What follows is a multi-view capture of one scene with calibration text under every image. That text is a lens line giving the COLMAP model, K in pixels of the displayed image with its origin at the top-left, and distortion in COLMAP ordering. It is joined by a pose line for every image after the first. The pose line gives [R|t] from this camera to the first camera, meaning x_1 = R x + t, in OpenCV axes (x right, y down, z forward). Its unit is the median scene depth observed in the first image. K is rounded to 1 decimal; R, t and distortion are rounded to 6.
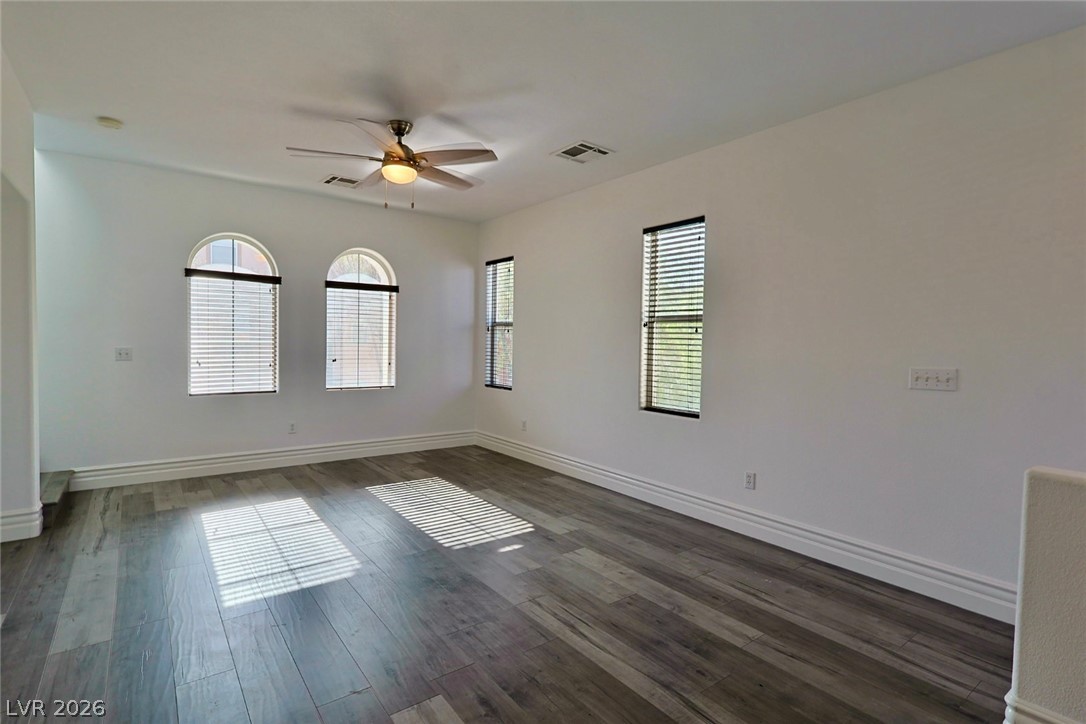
lens RADIAL K [[531.6, 0, 540.7], [0, 531.6, 360.0], [0, 0, 1]] dist [0.001300, -0.000555]
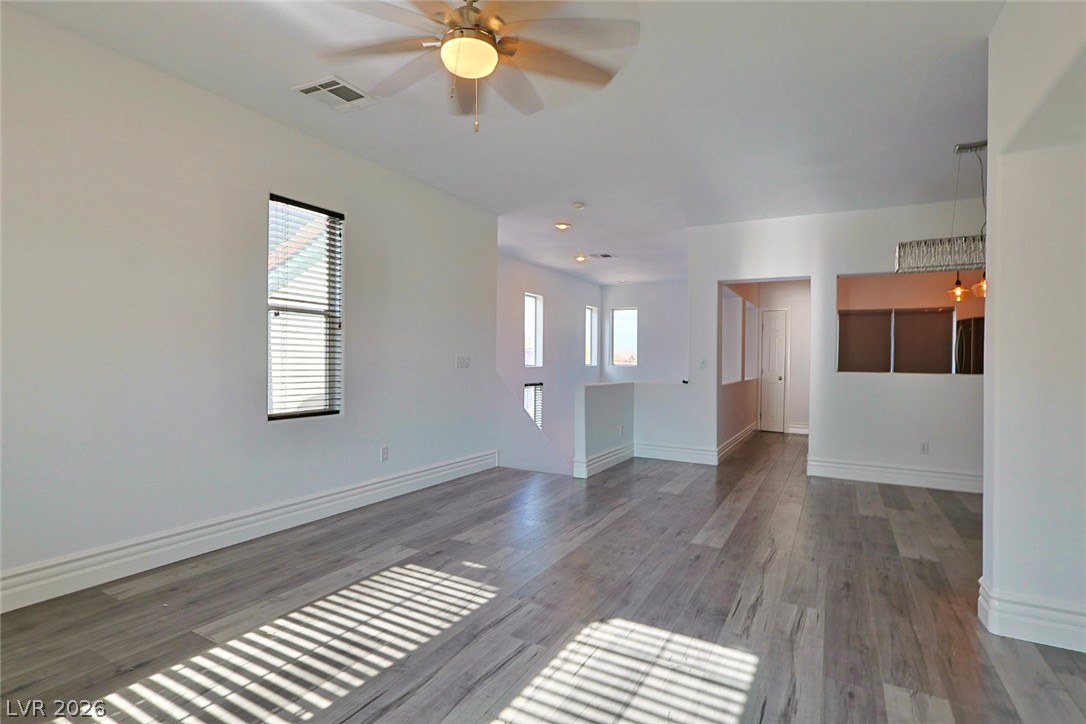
lens RADIAL K [[531.6, 0, 546.0], [0, 531.6, 358.1], [0, 0, 1]] dist [0.001300, -0.000555]
pose [[-0.412431, -0.023694, 0.910681, -0.782194], [0.009943, 0.999485, 0.030507, -0.021006], [-0.910935, 0.021637, -0.411983, 1.062018]]
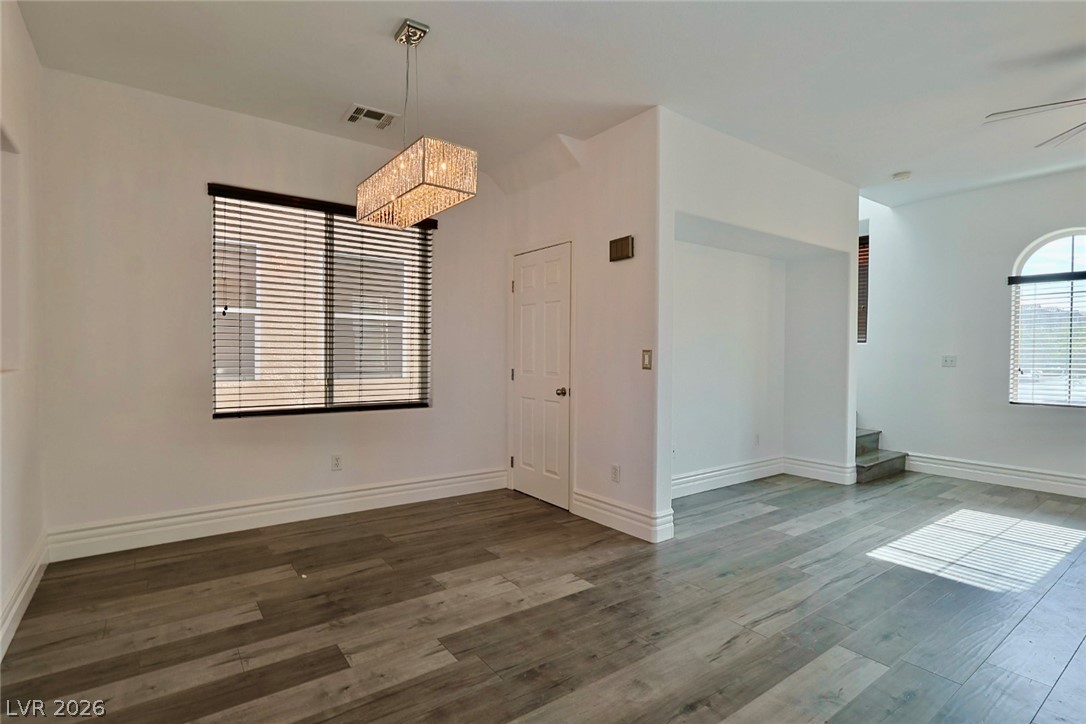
lens RADIAL K [[531.6, 0, 541.8], [0, 531.6, 362.6], [0, 0, 1]] dist [0.001300, -0.000555]
pose [[-0.007973, 0.000698, -0.999968, 0.420900], [-0.040685, 0.999172, 0.001022, 0.030521], [0.999140, 0.040691, -0.007938, 0.152010]]
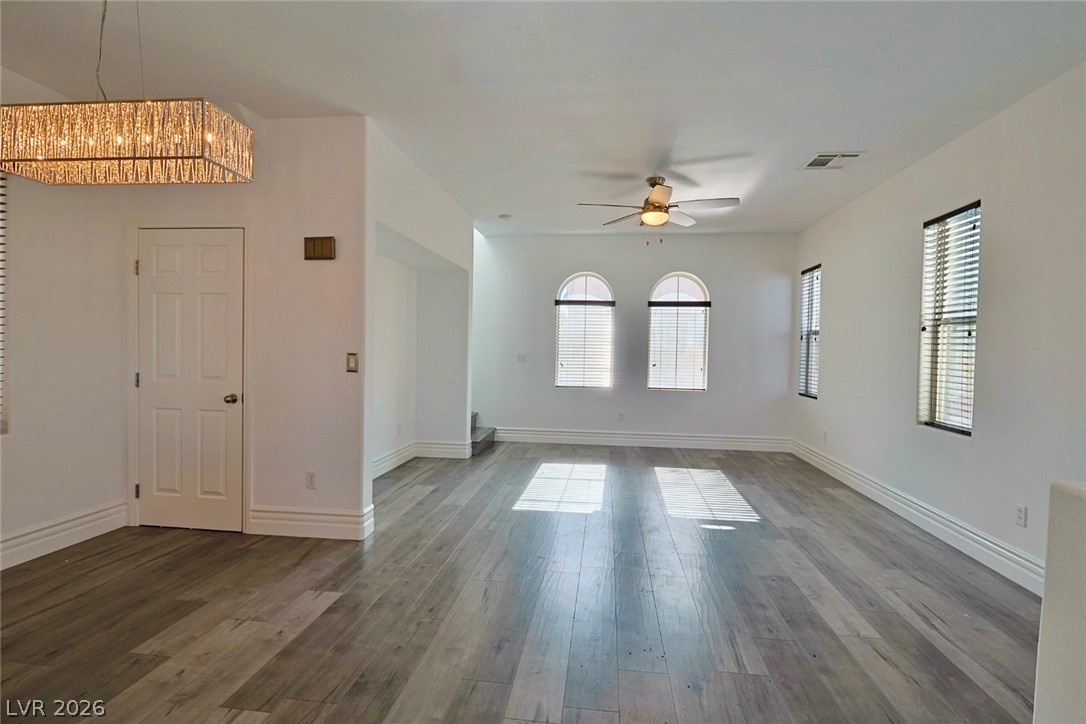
lens RADIAL K [[531.6, 0, 542.2], [0, 531.6, 360.1], [0, 0, 1]] dist [0.001300, -0.000555]
pose [[0.722014, 0.011510, -0.691782, 0.389992], [-0.028804, 0.999495, -0.013434, 0.018404], [0.691278, 0.029626, 0.721981, -0.099363]]
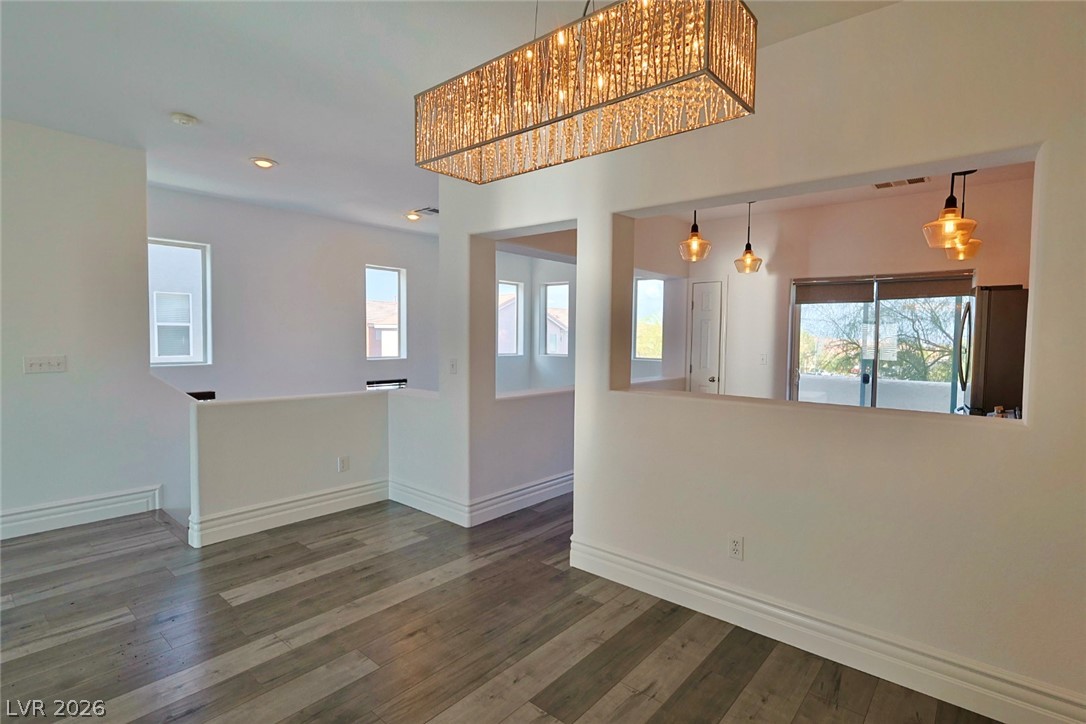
lens RADIAL K [[531.6, 0, 543.7], [0, 531.6, 363.6], [0, 0, 1]] dist [0.001300, -0.000555]
pose [[-0.221142, -0.075523, 0.972313, -0.560561], [0.013972, 0.996649, 0.080591, -0.037769], [-0.975142, 0.031407, -0.219346, 0.066759]]
